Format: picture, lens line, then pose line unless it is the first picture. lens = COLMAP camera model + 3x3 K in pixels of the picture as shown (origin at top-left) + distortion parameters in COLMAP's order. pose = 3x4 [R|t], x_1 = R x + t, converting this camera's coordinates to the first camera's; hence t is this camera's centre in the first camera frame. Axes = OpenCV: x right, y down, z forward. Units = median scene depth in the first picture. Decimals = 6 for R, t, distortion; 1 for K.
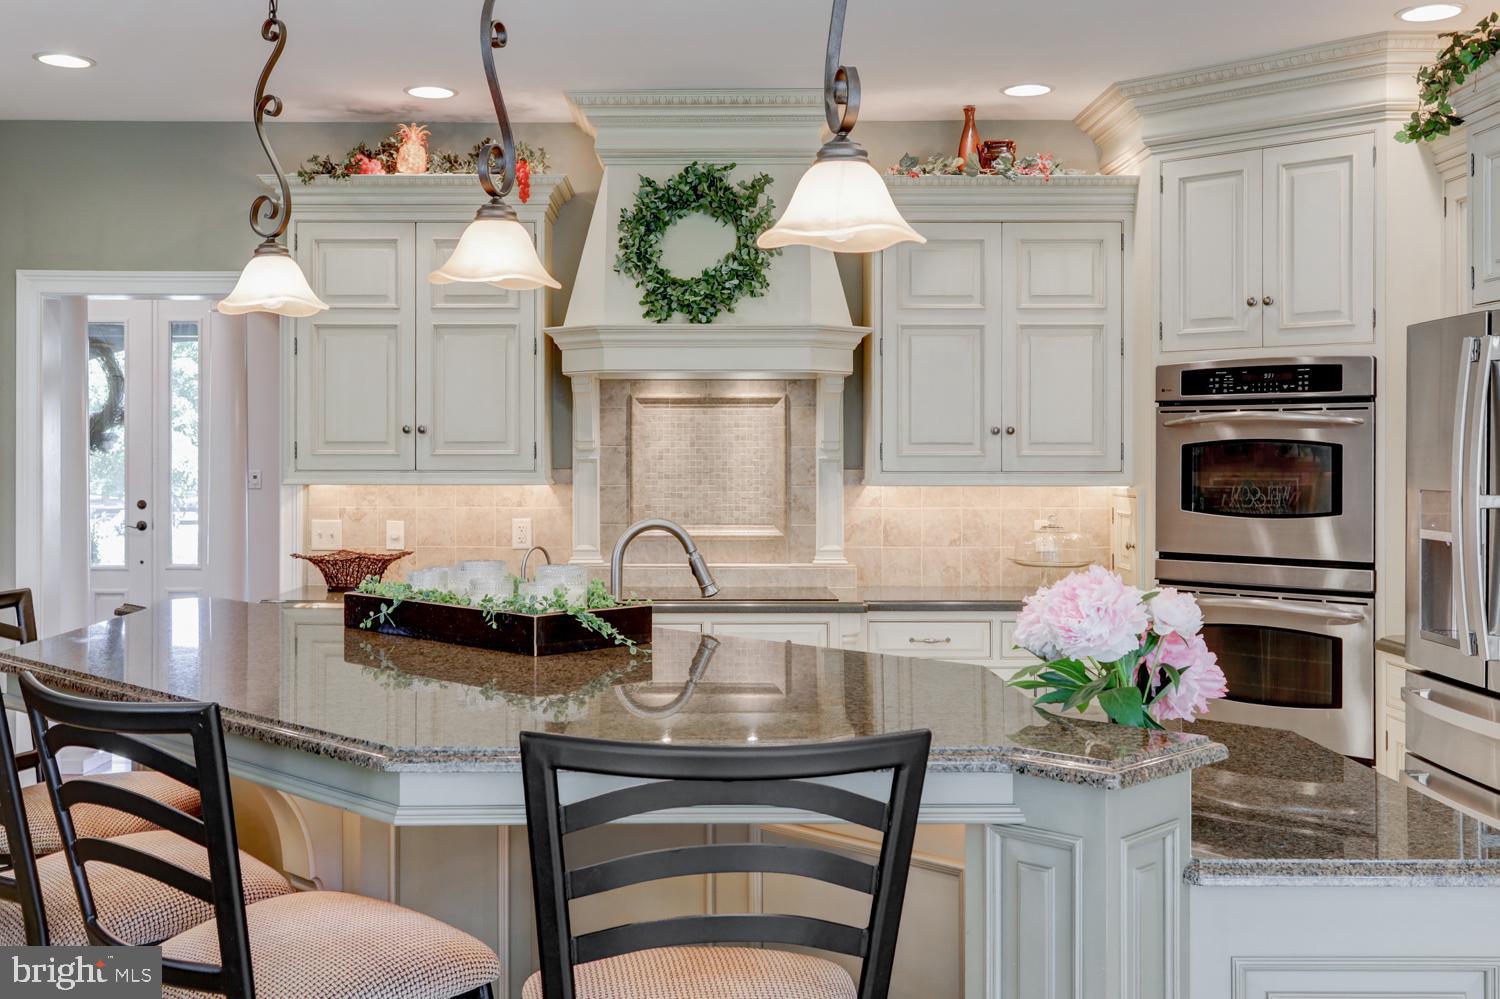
lens RADIAL K [[1538.2, 0, 696.4], [0, 1538.2, 459.5], [0, 0, 1]] dist [0.012123, -0.001877]
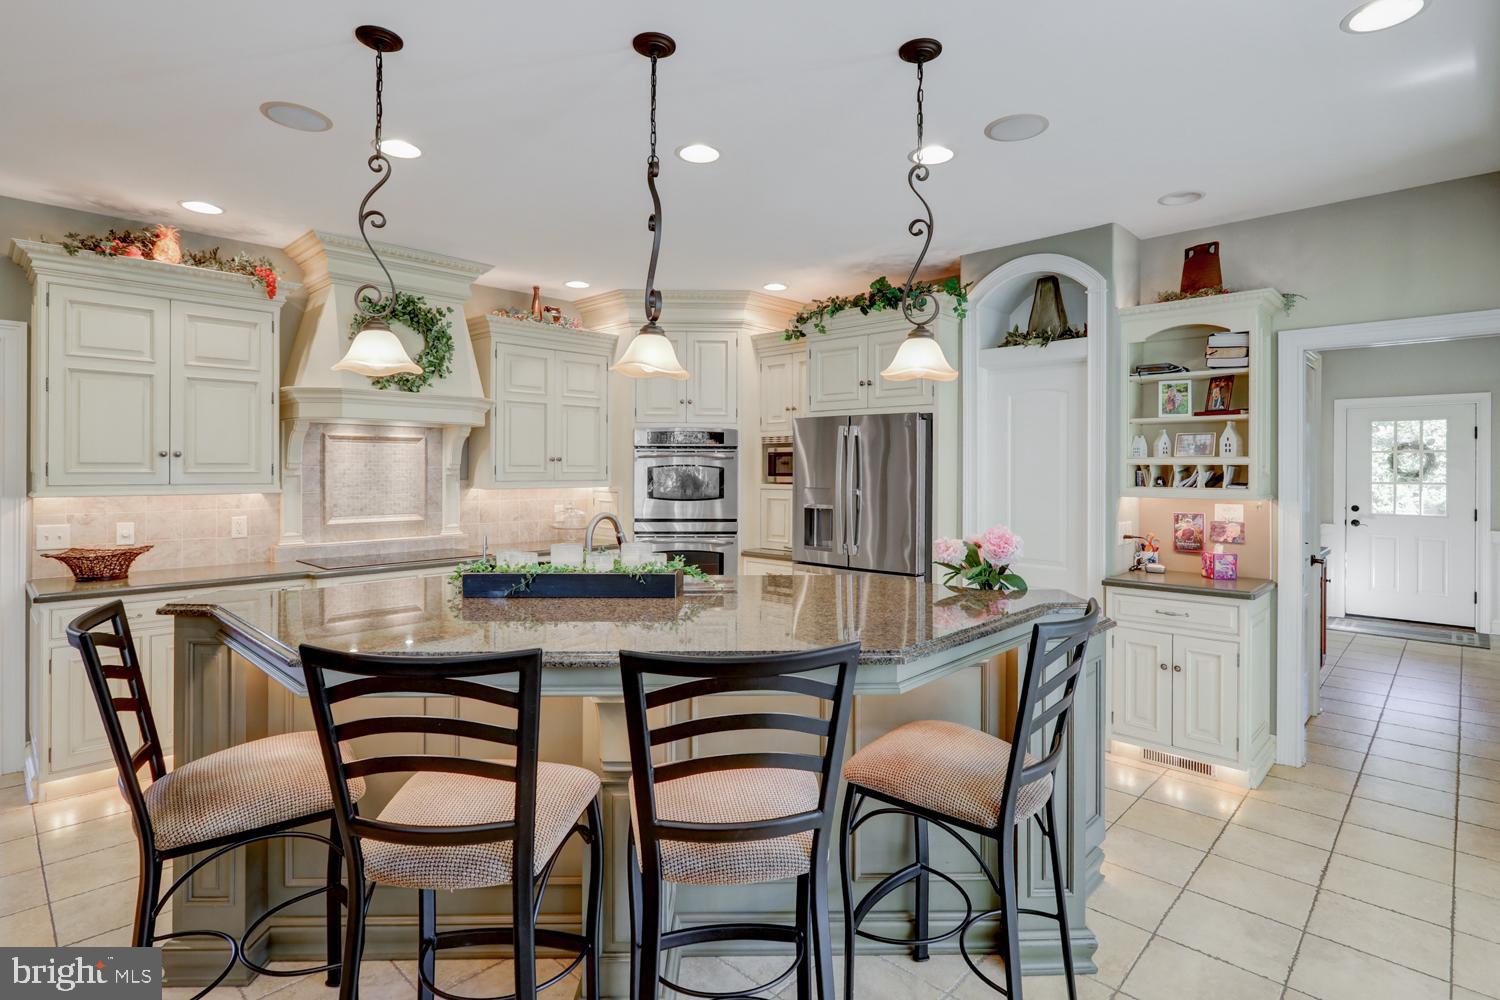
lens RADIAL K [[751.2, 0, 753.2], [0, 751.2, 472.8], [0, 0, 1]] dist [-0.004427, 0.001225]
pose [[0.682766, -0.003635, 0.730628, -0.323640], [0.000031, 0.999988, 0.004946, -0.006440], [-0.730637, -0.003354, 0.682758, 0.188150]]
